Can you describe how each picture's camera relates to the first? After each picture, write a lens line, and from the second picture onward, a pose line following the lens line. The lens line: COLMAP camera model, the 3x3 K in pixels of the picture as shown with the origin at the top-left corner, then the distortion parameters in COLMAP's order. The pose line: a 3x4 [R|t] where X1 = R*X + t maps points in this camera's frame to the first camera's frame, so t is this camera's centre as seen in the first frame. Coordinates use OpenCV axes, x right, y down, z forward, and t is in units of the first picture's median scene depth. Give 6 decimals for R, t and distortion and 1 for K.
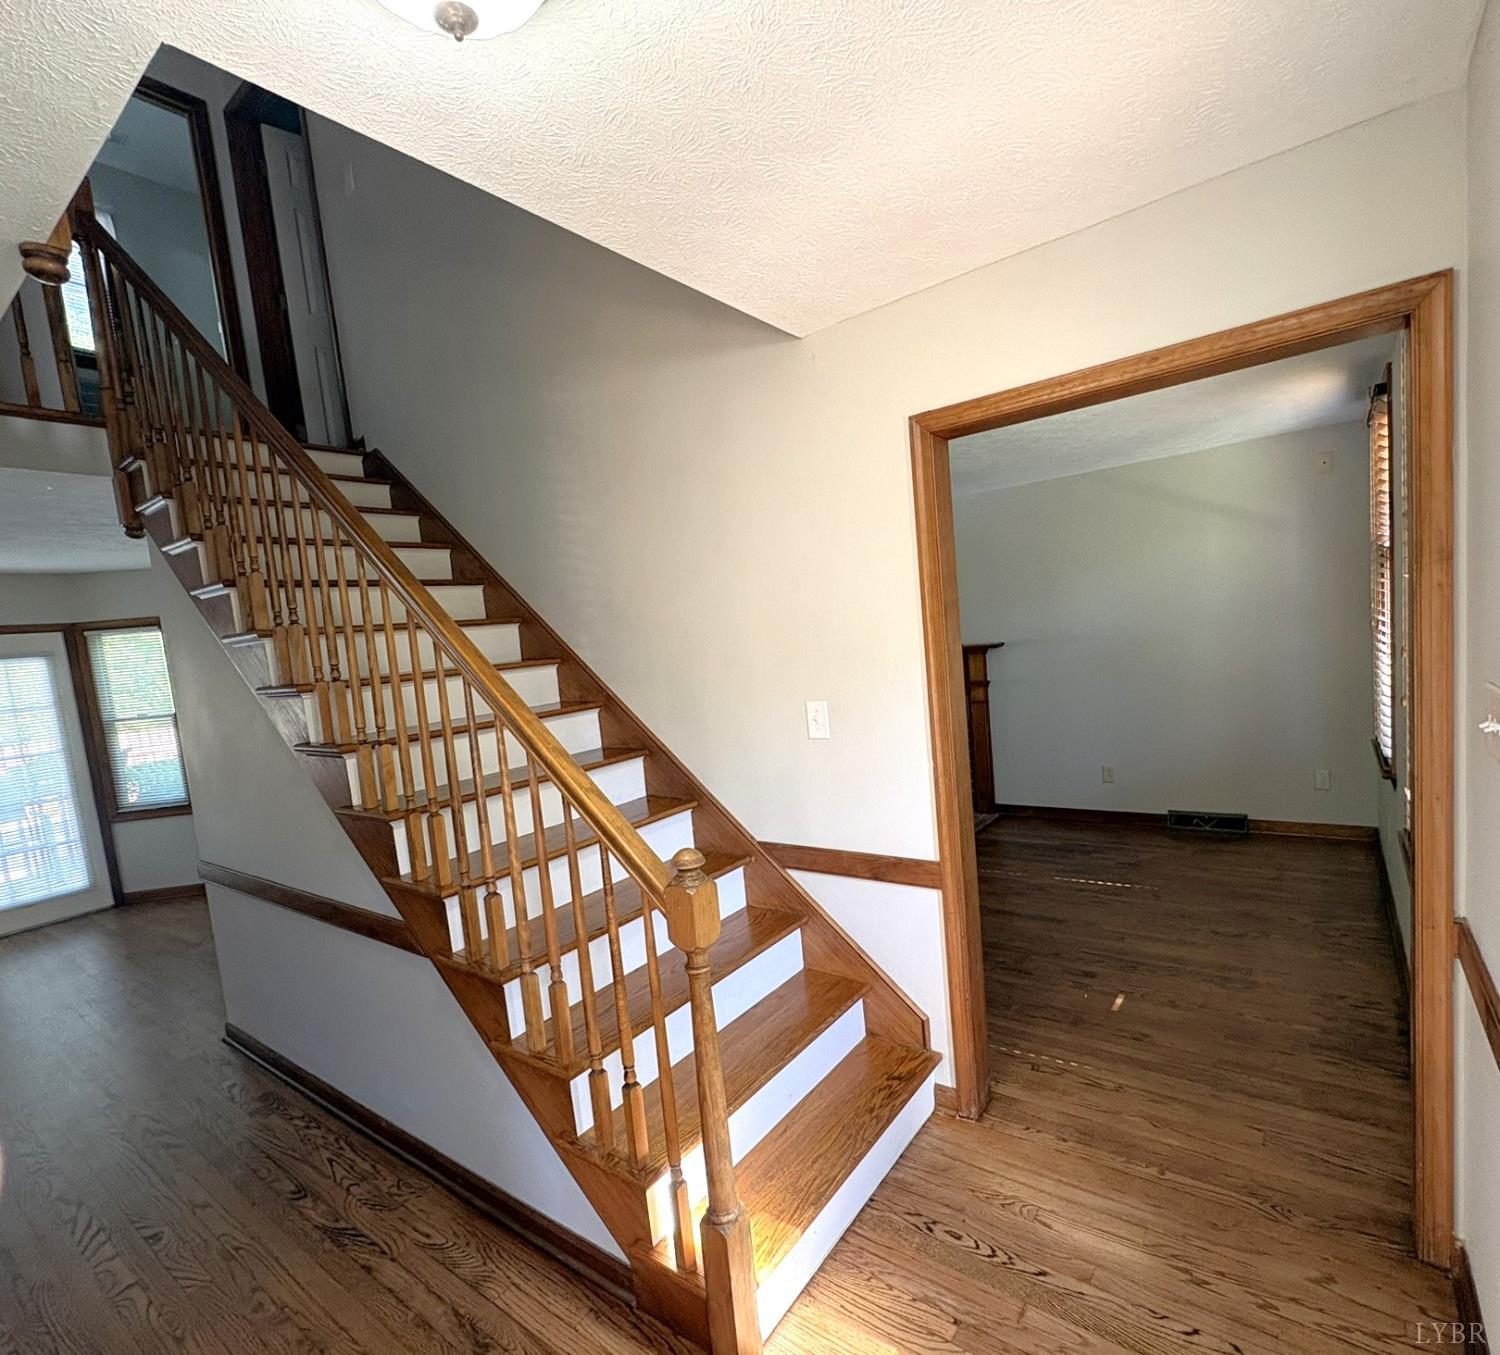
lens RADIAL K [[755.6, 0, 792.6], [0, 755.6, 712.4], [0, 0, 1]] dist [0.001662, 0.000622]
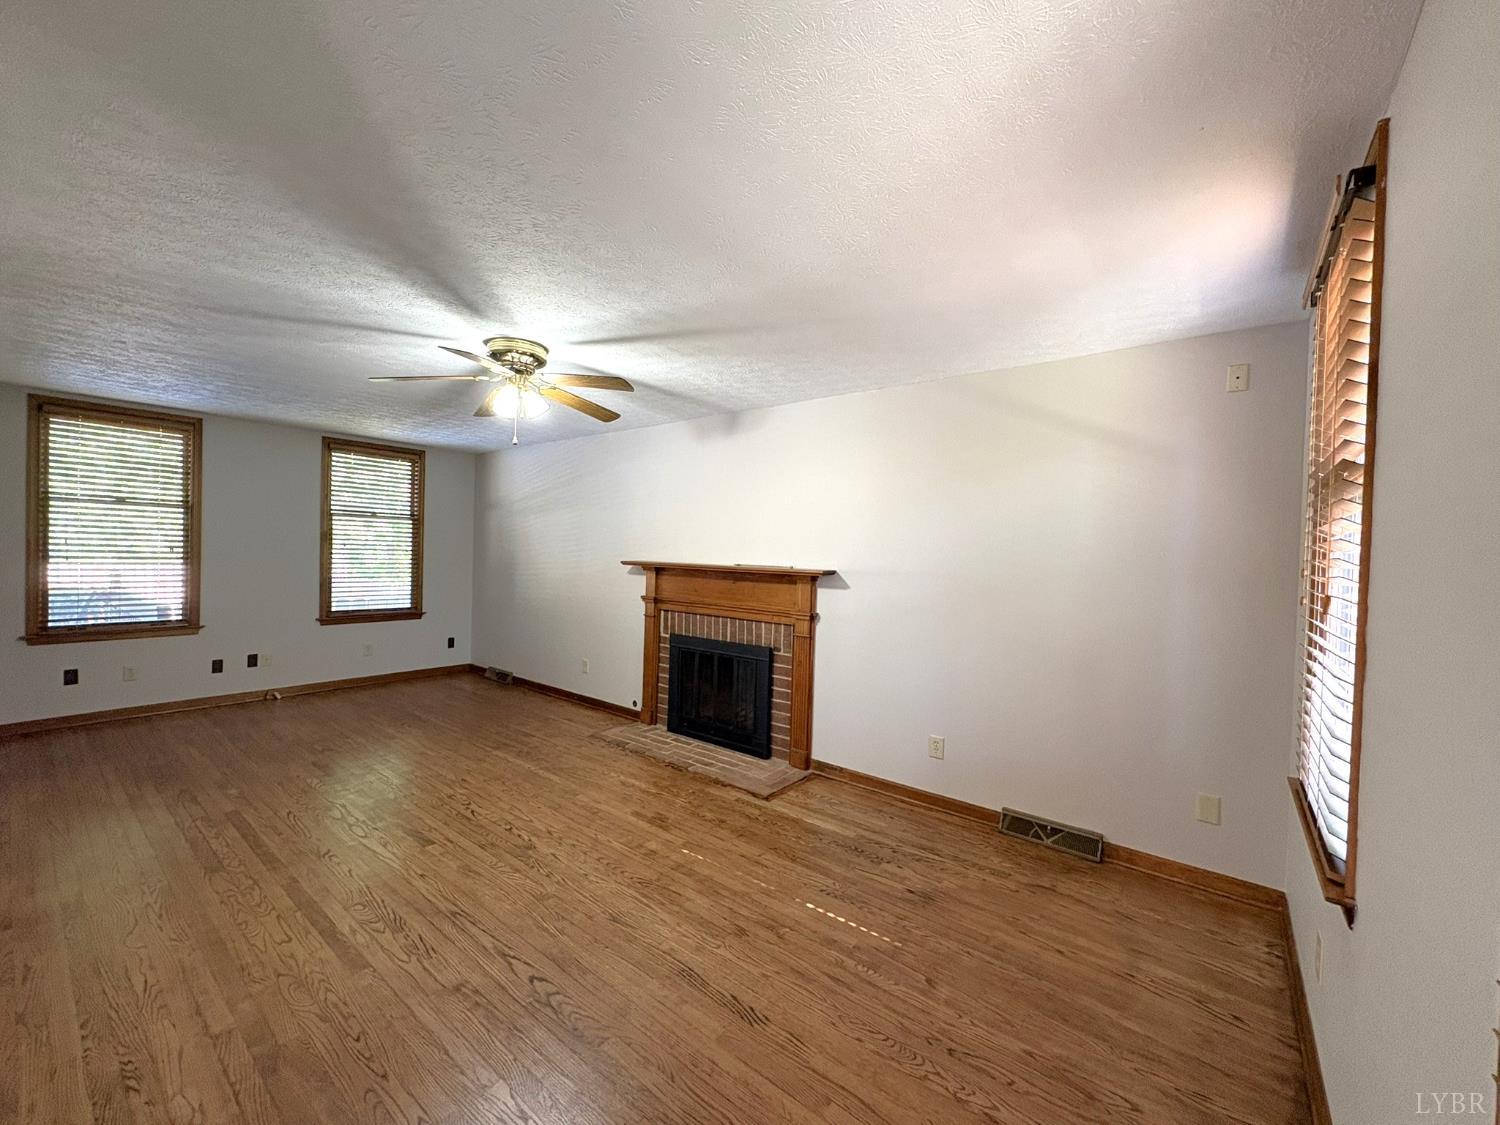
lens RADIAL K [[590.7, 0, 750.8], [0, 590.7, 564.1], [0, 0, 1]] dist [0.001576, -0.000653]
pose [[0.990853, 0.120914, -0.059911, 0.285756], [-0.125598, 0.988701, -0.081820, -0.044926], [0.049341, 0.088596, 0.994845, 0.414527]]
